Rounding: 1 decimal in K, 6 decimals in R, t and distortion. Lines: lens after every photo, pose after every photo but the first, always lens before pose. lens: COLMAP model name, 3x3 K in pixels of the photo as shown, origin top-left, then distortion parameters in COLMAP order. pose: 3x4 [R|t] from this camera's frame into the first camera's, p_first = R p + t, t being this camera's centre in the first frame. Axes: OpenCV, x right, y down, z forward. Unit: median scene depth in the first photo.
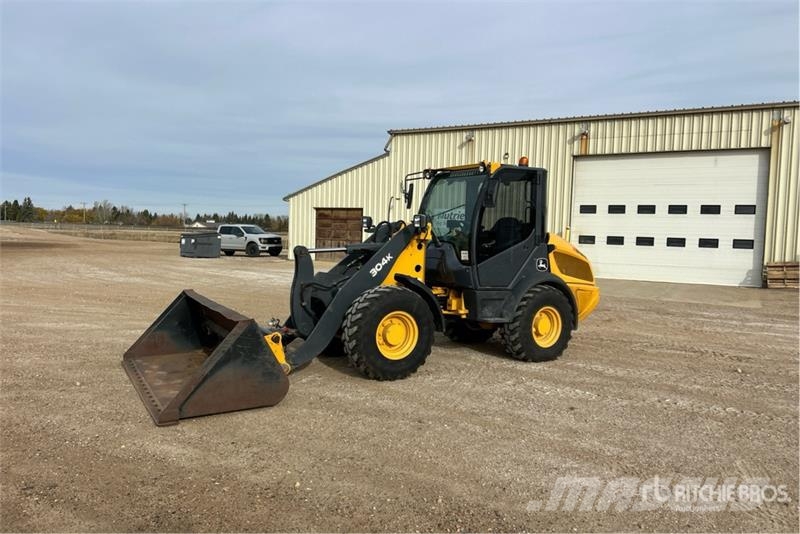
lens RADIAL K [[546.2, 0, 400.2], [0, 546.2, 265.3], [0, 0, 1]] dist [0.030092, -0.019498]
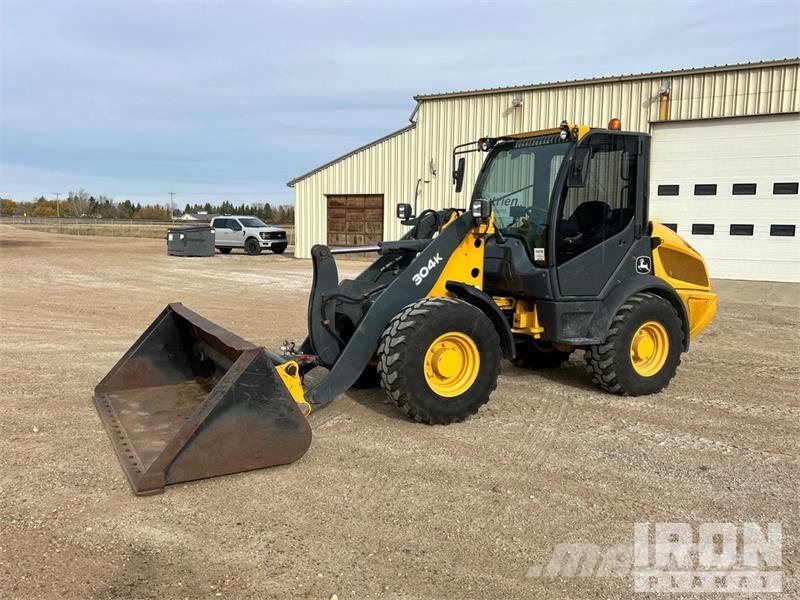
lens RADIAL K [[600.2, 0, 379.7], [0, 600.2, 297.7], [0, 0, 1]] dist [0.052539, -0.057109]
pose [[0.998633, -0.007225, -0.051768, -0.054222], [0.010542, 0.997888, 0.064100, -0.013395], [0.051196, -0.064558, 0.996600, 0.167629]]
